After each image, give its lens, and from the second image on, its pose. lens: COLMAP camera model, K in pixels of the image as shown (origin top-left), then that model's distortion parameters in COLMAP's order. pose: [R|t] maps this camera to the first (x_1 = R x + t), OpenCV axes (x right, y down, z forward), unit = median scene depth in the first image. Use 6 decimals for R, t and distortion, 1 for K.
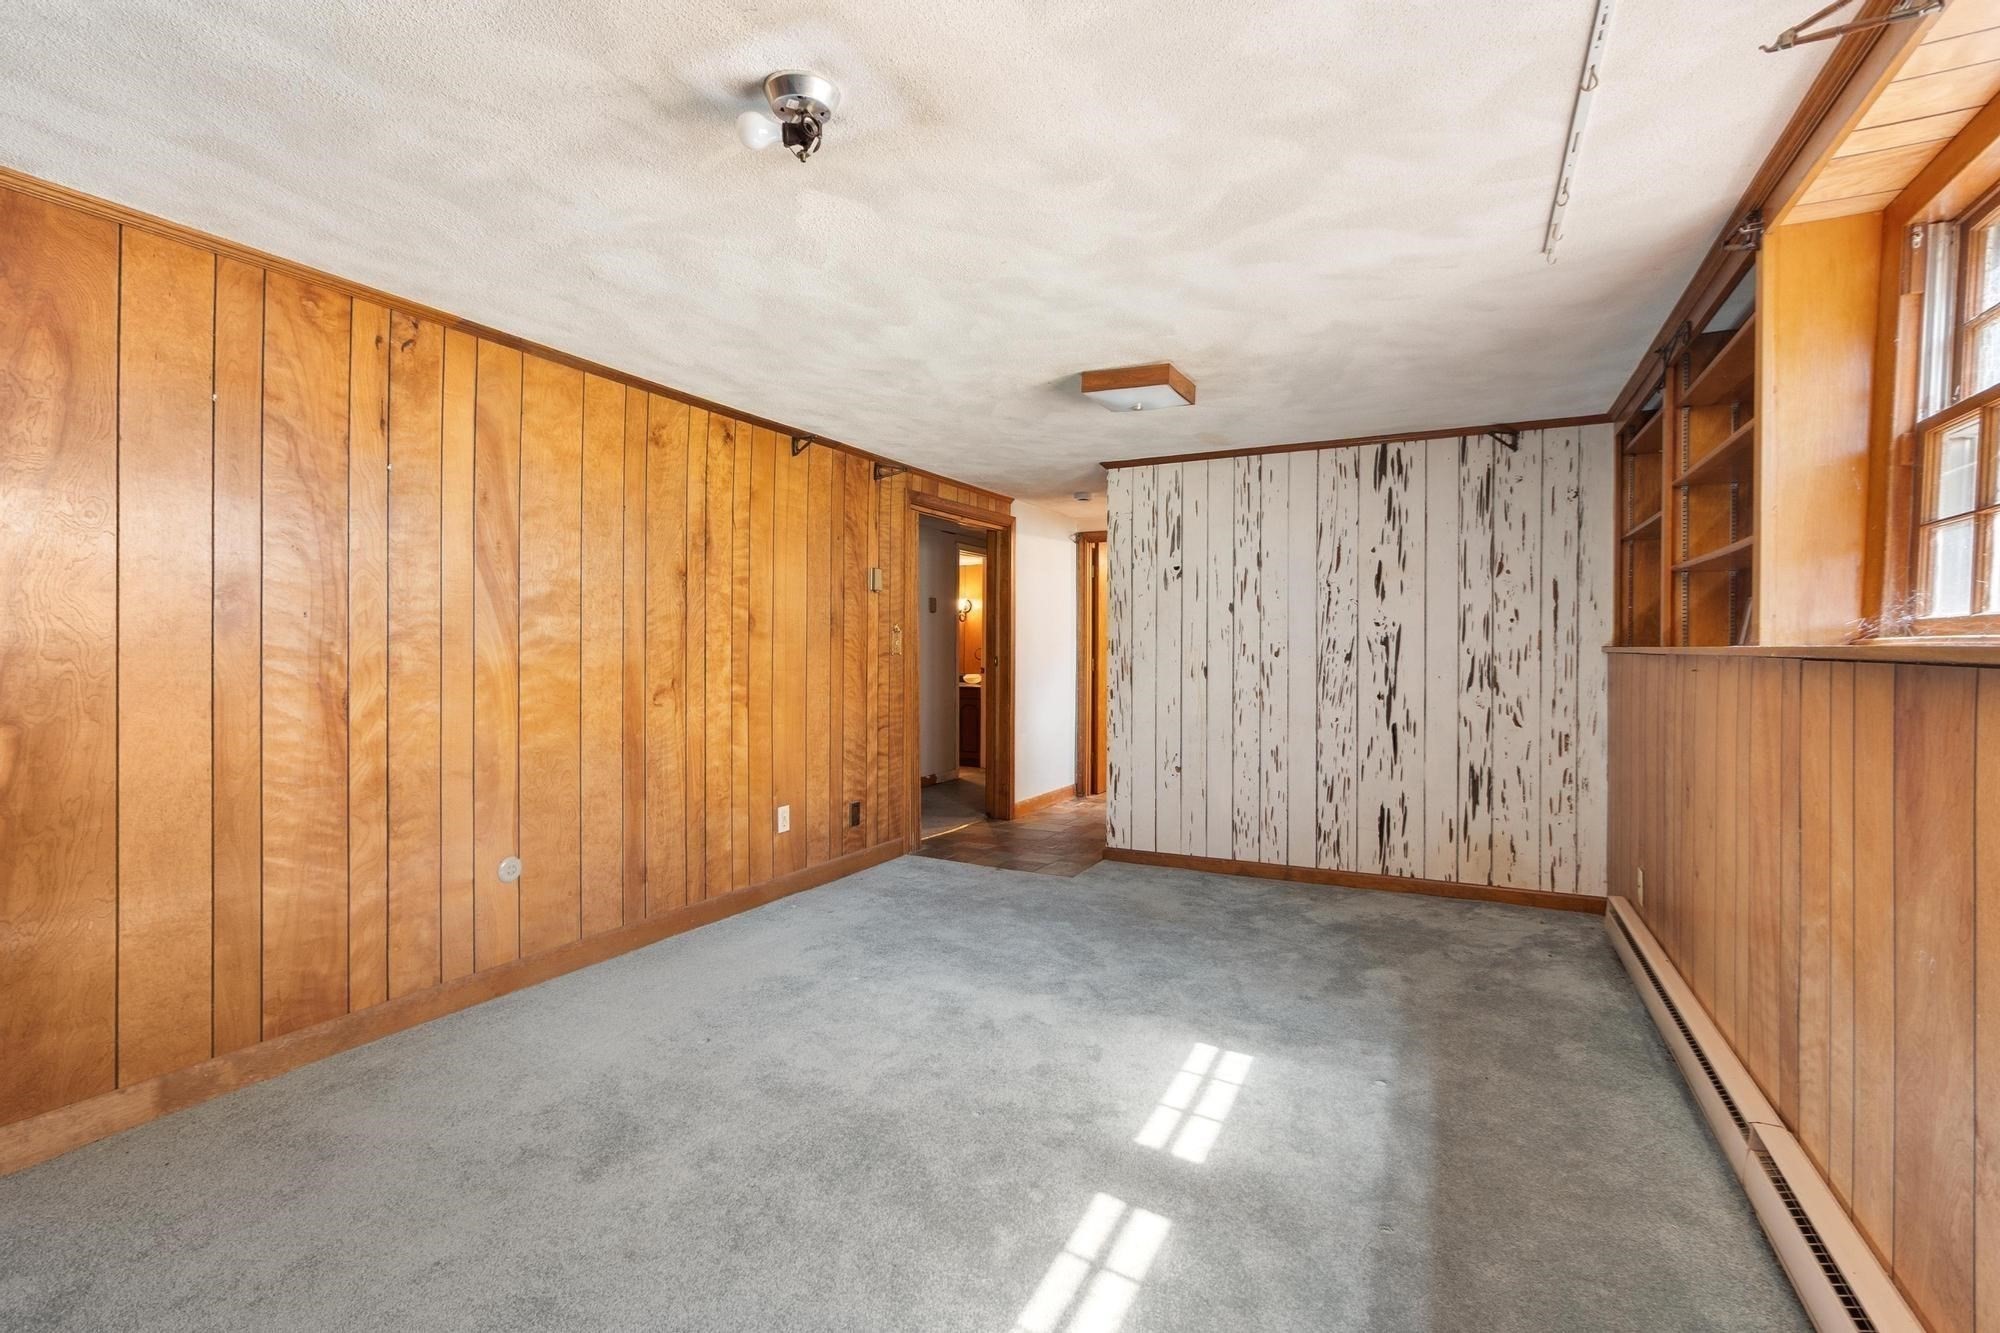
lens RADIAL K [[875.4, 0, 989.8], [0, 875.4, 638.3], [0, 0, 1]] dist [-0.000095, 0.000093]
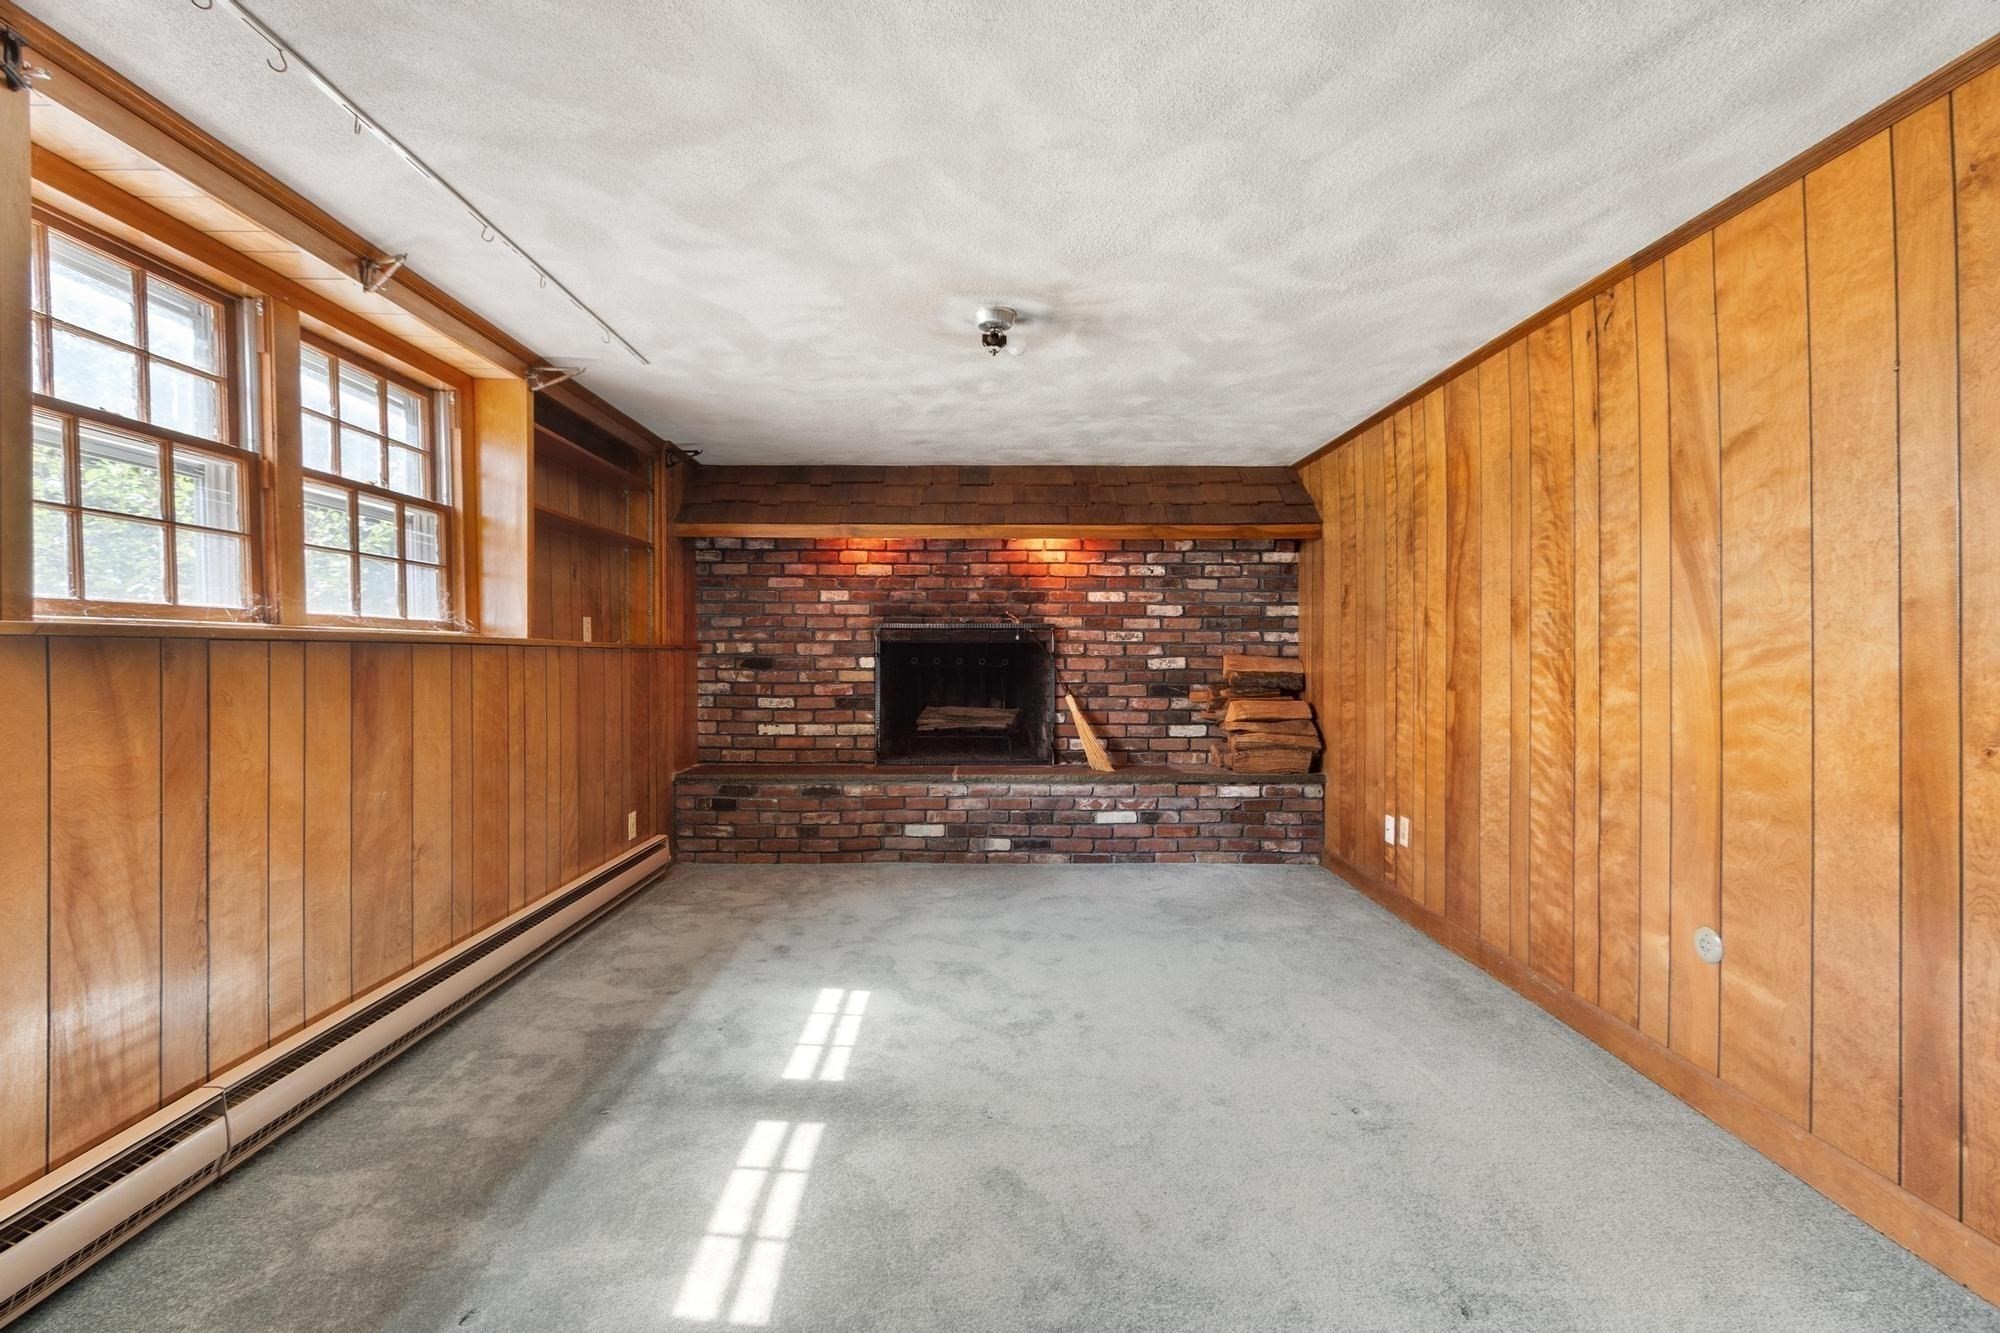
lens RADIAL K [[884.1, 0, 986.5], [0, 884.1, 651.2], [0, 0, 1]] dist [-0.005991, 0.000552]
pose [[-0.882878, -0.004313, -0.469582, 0.394854], [-0.002474, 0.999987, -0.004532, 0.026980], [0.469595, -0.002839, -0.882877, 1.633965]]
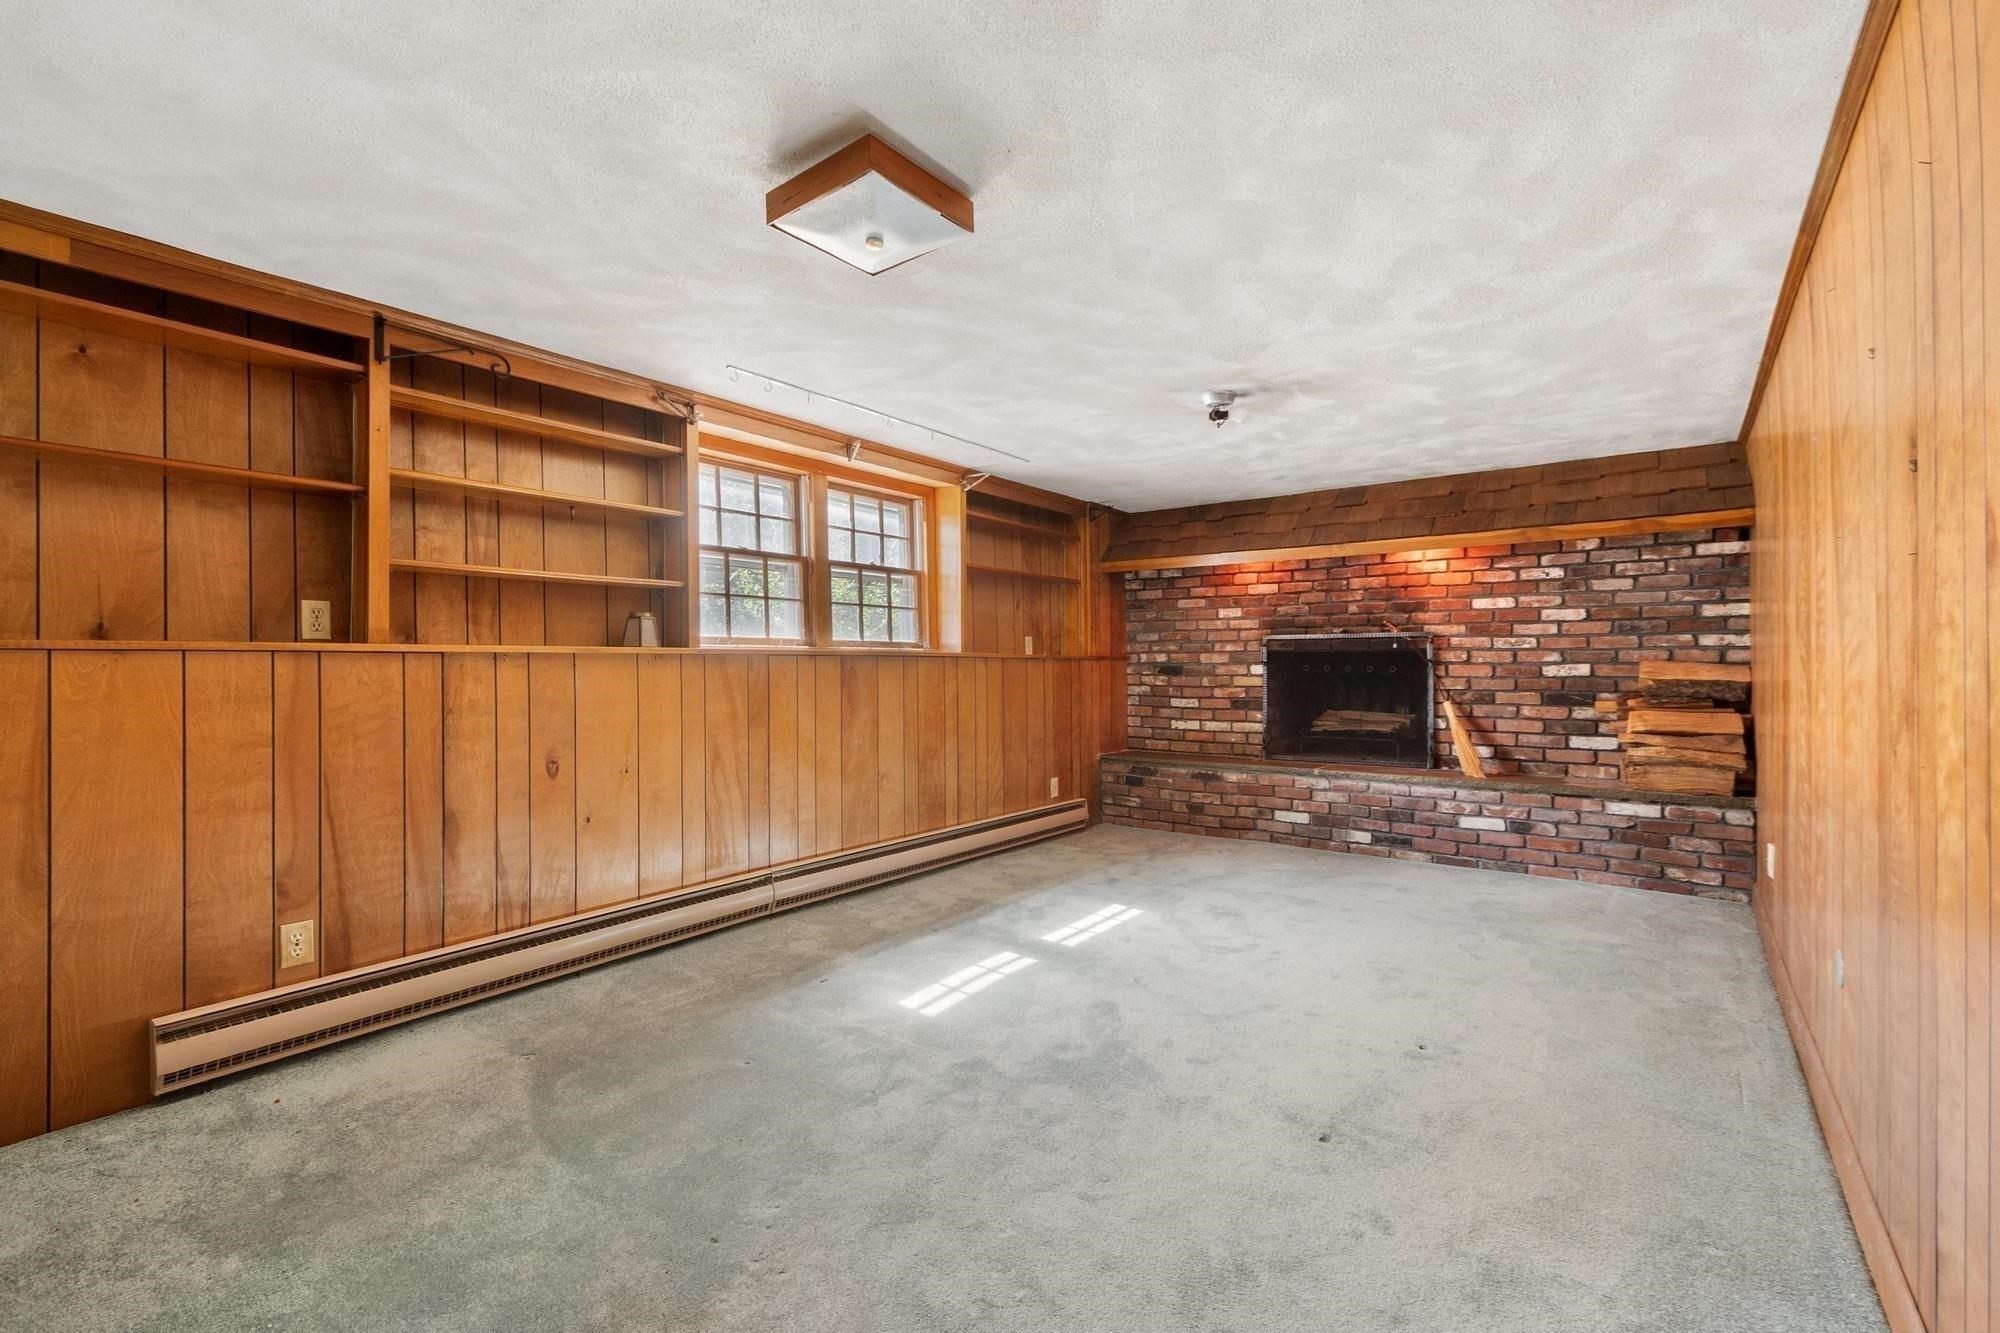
lens RADIAL K [[881.5, 0, 1000.0], [0, 881.5, 666.5], [0, 0, 1]] dist [-0.000447, 0.000220]
pose [[-0.987133, 0.000338, 0.159902, -0.017755], [0.000545, 0.999999, 0.001249, 0.033130], [-0.159901, 0.001320, -0.987132, 2.123349]]
